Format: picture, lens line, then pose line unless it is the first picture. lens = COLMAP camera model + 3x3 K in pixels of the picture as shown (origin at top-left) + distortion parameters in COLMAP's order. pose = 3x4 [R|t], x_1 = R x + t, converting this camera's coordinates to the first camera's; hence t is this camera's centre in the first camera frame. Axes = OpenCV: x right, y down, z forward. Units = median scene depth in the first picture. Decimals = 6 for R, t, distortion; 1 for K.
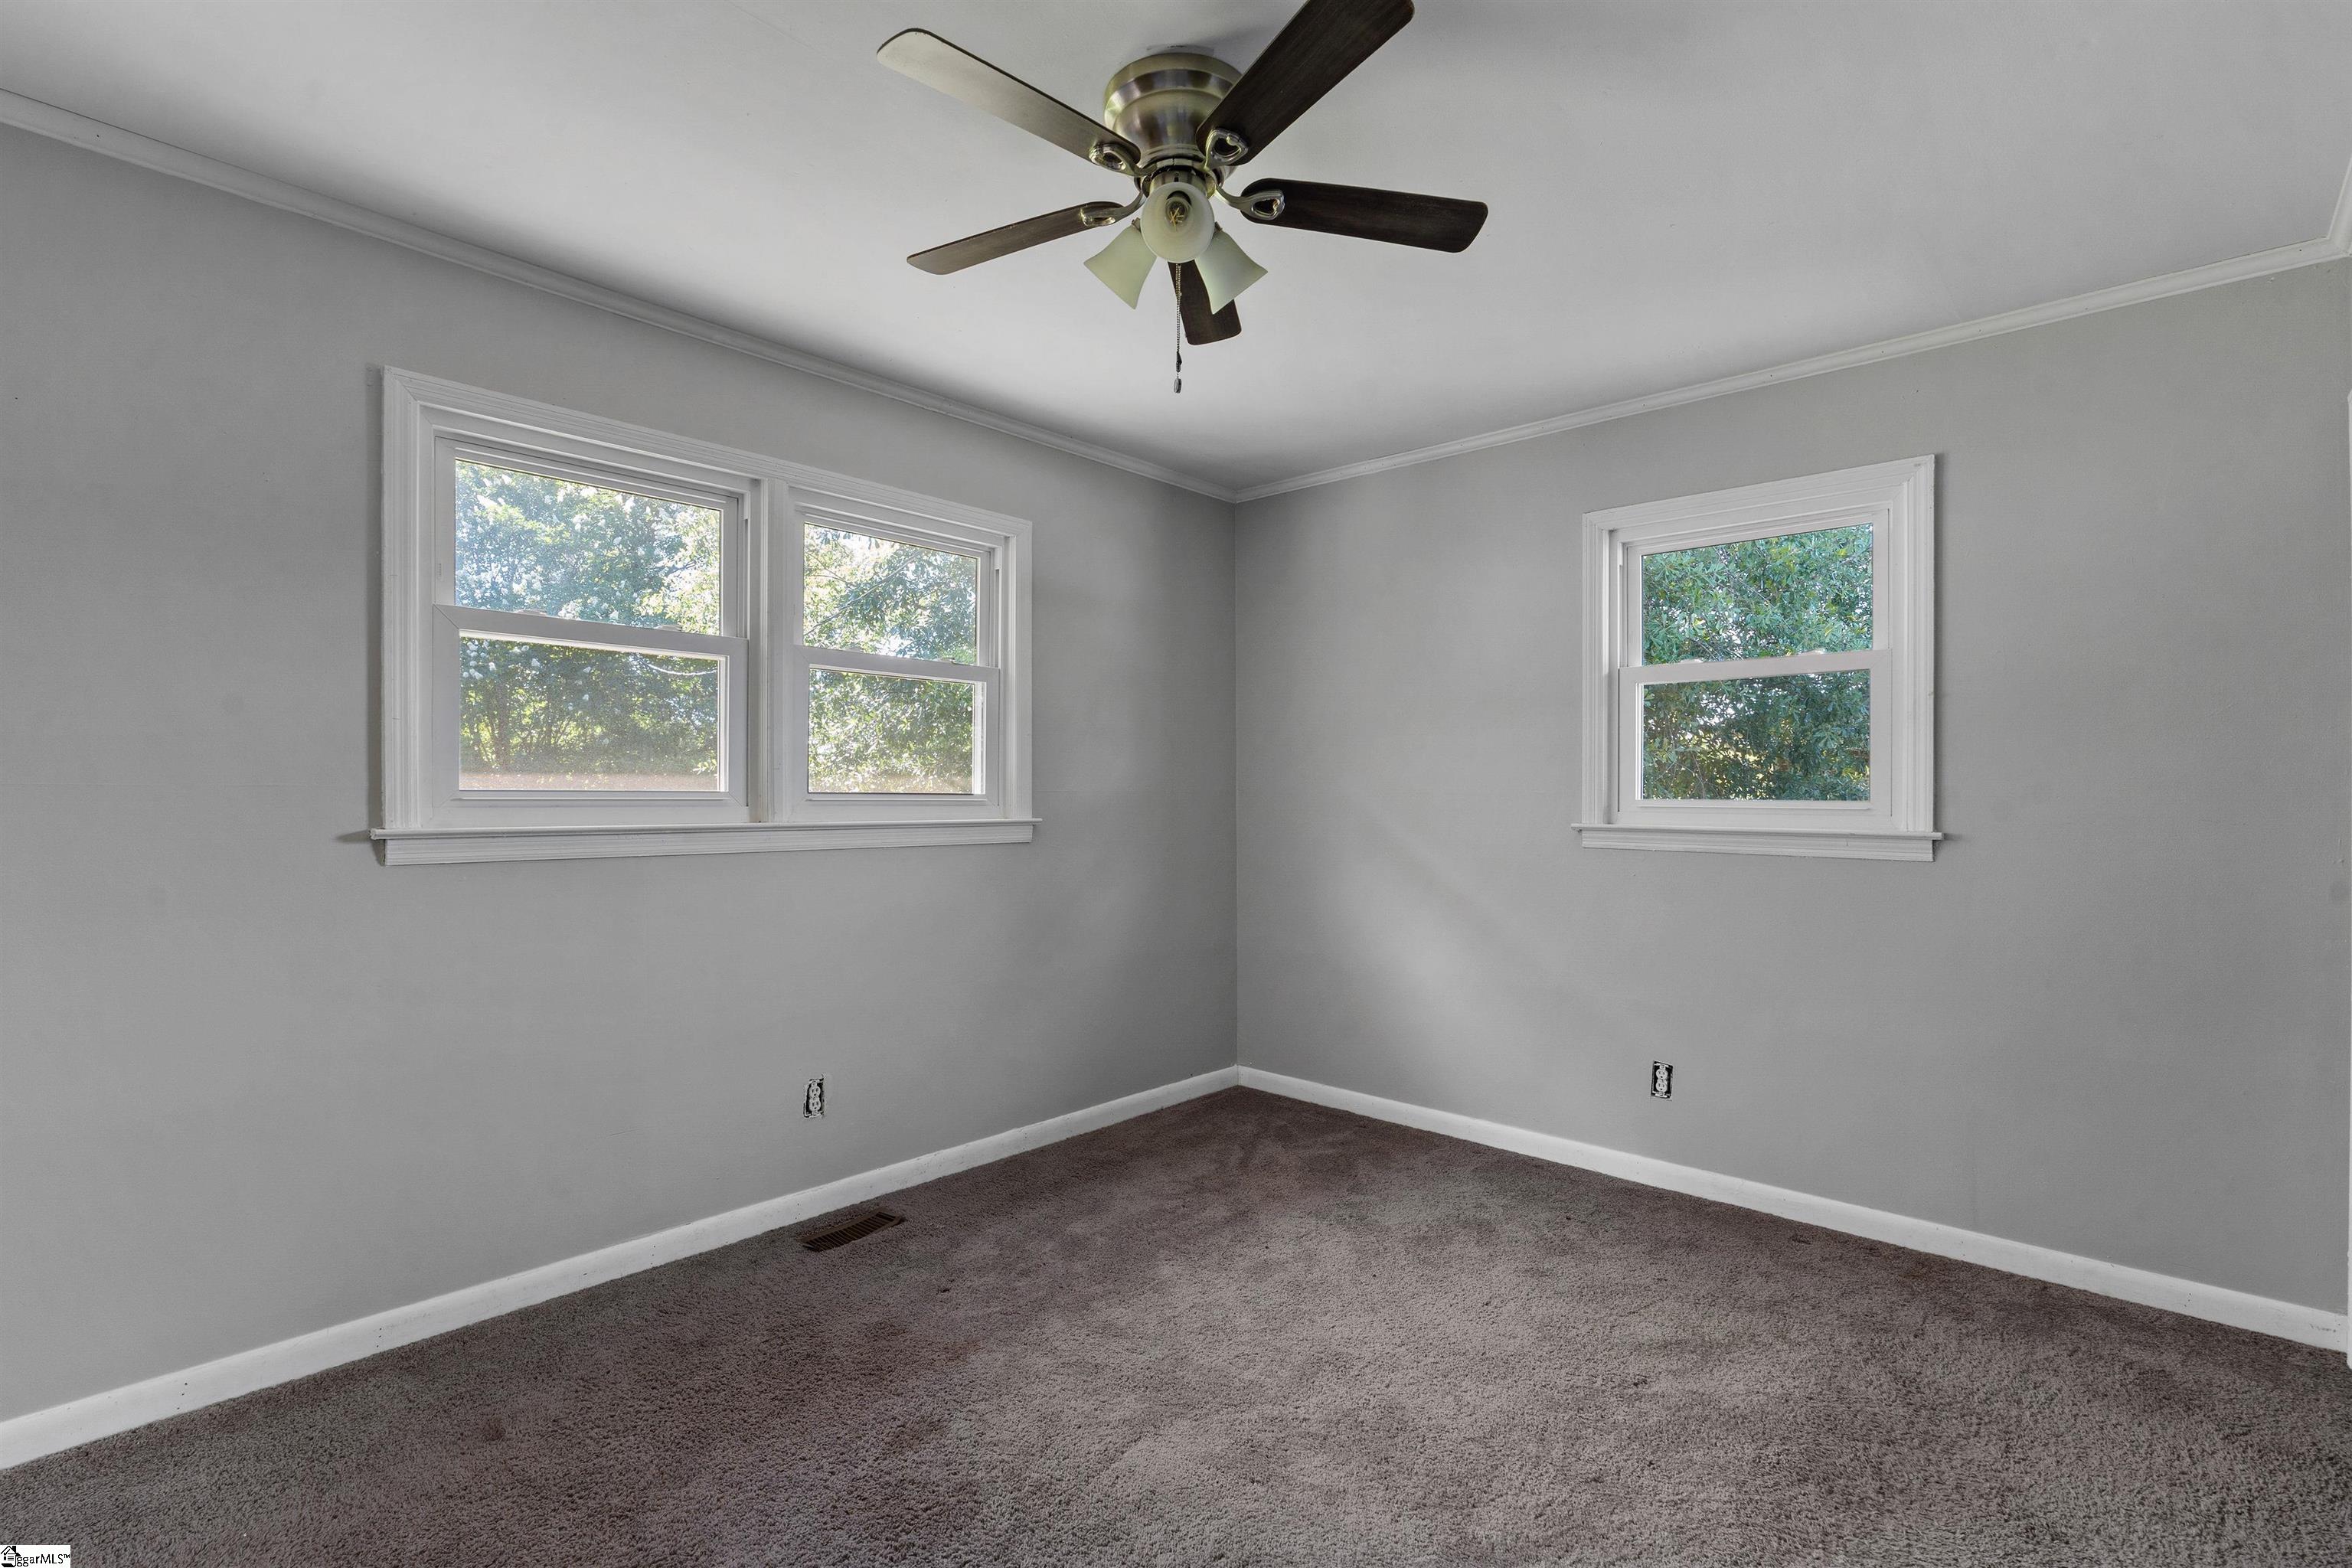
lens RADIAL K [[1090.4, 0, 1176.8], [0, 1090.4, 793.5], [0, 0, 1]] dist [-0.000494, -0.000059]
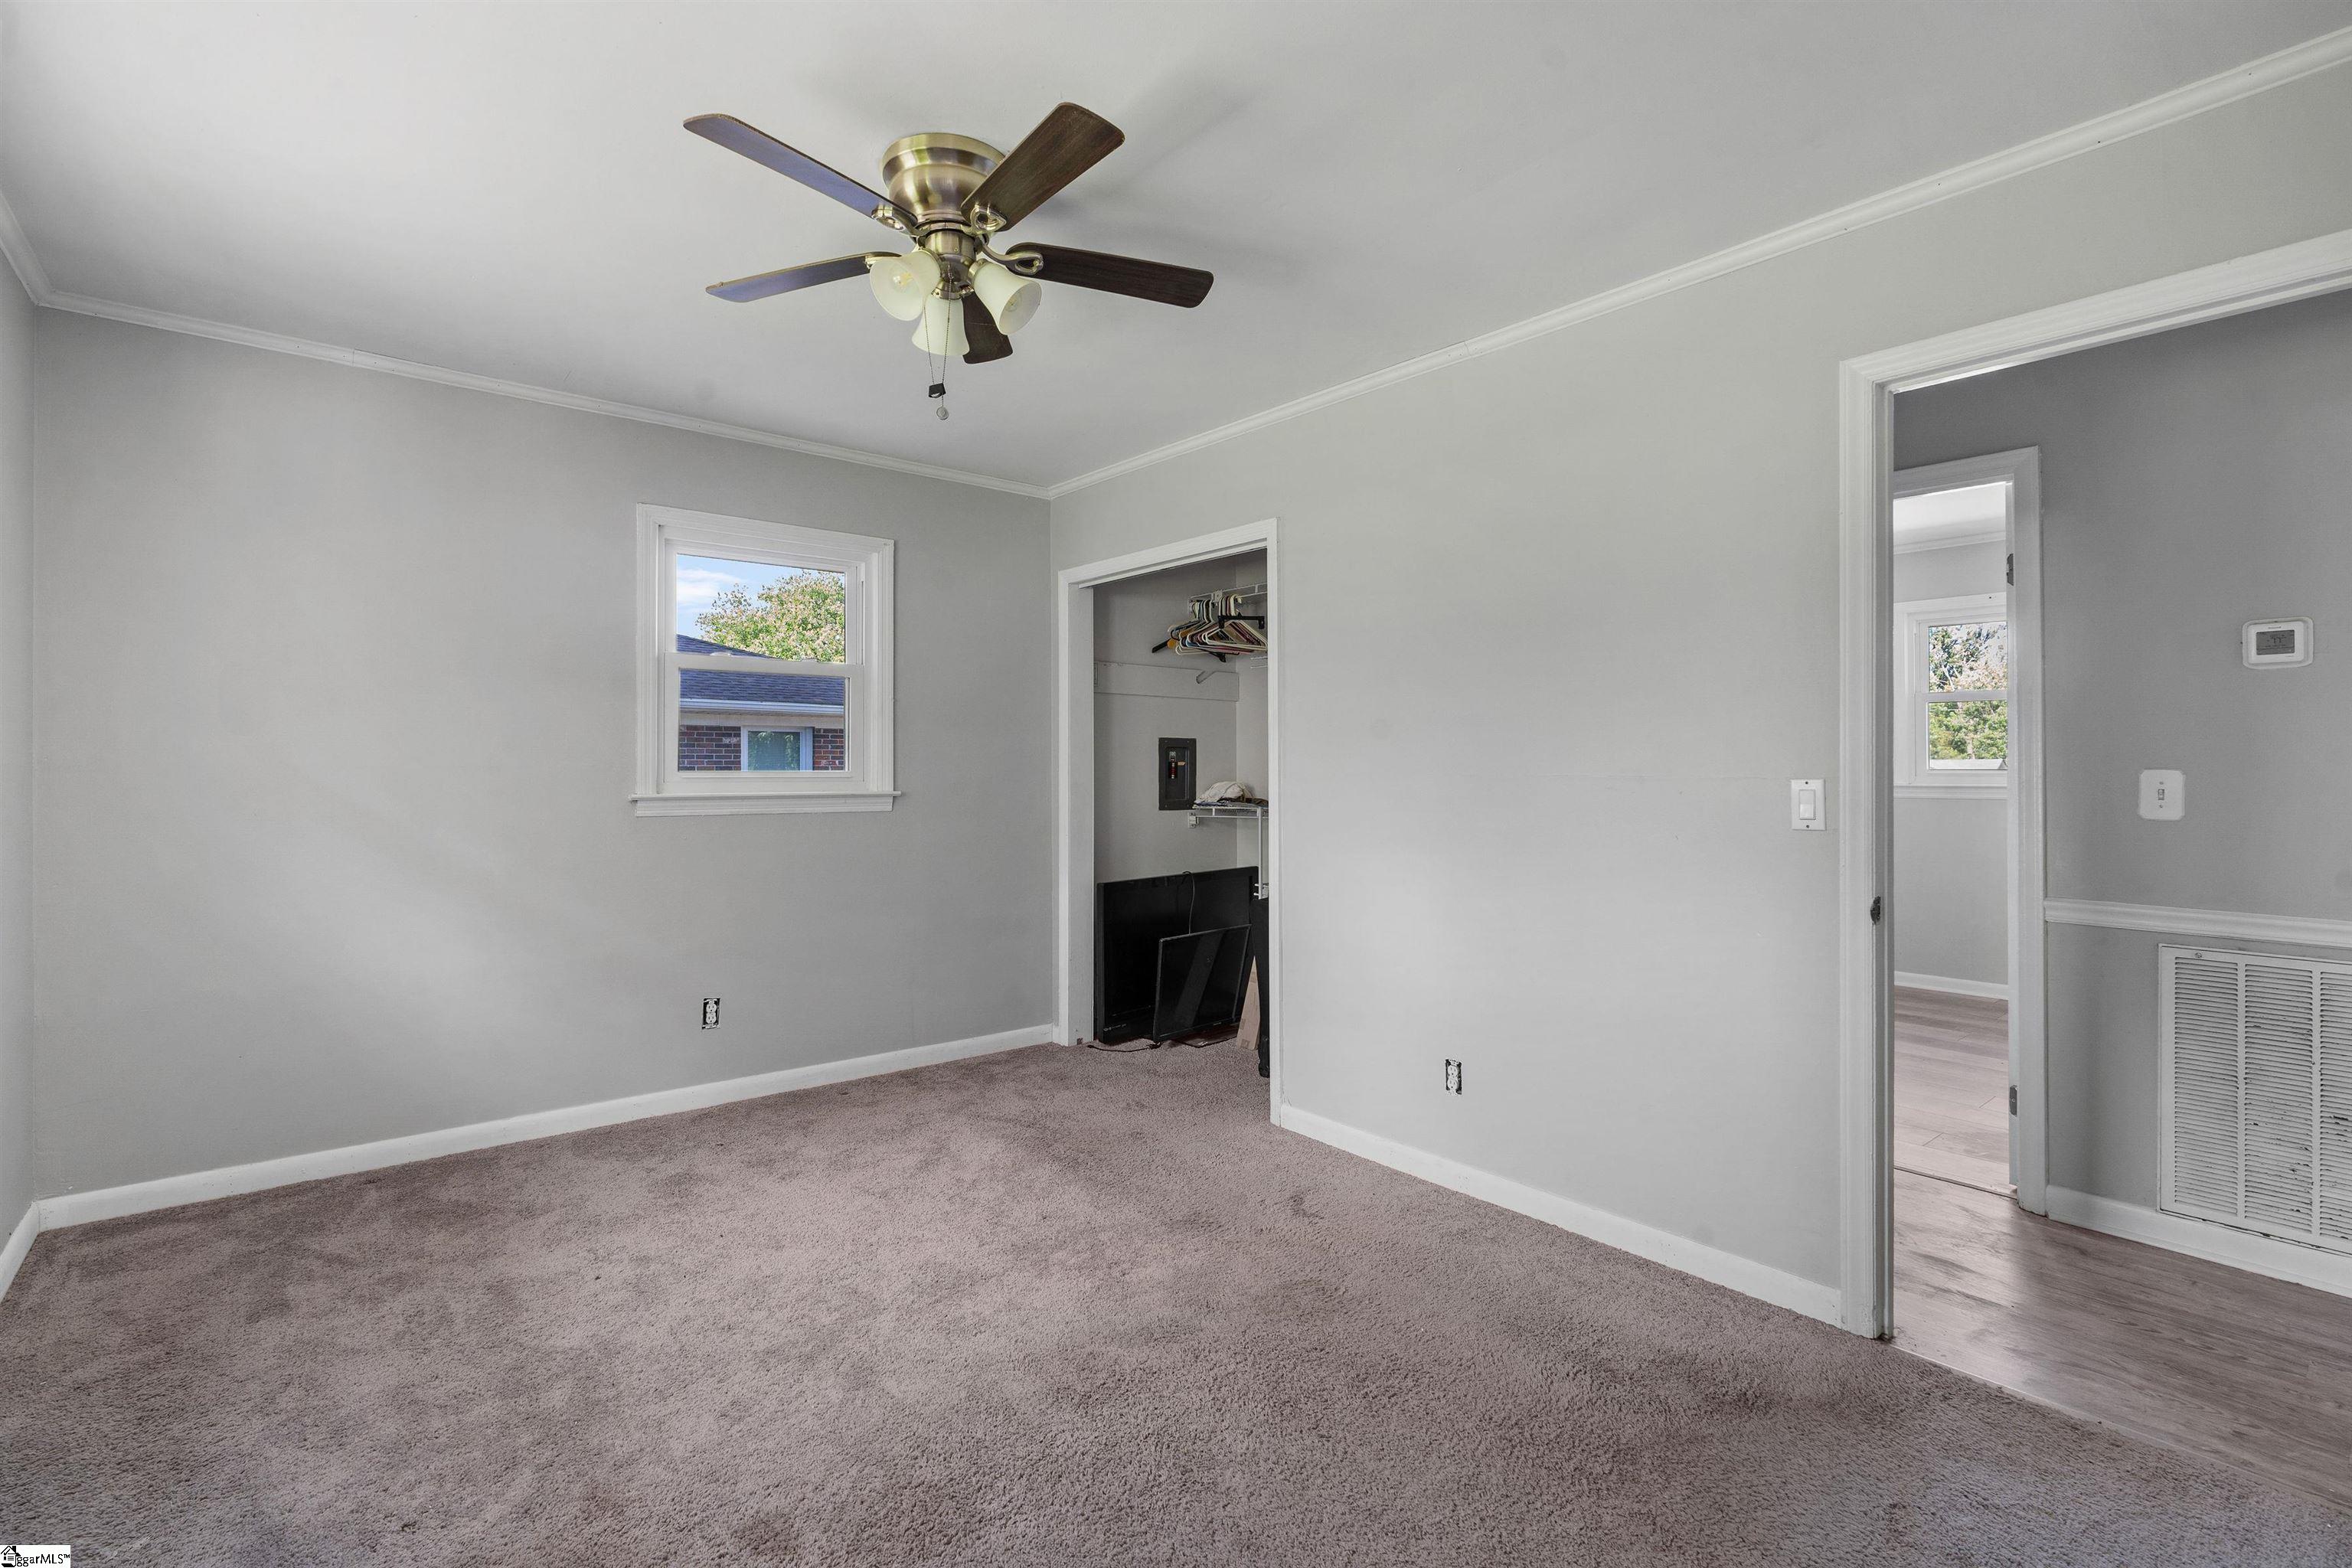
lens RADIAL K [[1070.9, 0, 1175.3], [0, 1070.9, 772.6], [0, 0, 1]] dist [-0.002990, 0.000109]
pose [[0.140854, -0.007206, 0.990004, -0.703270], [0.003302, 0.999971, 0.006809, 0.001359], [-0.990025, 0.002310, 0.140873, 0.406437]]
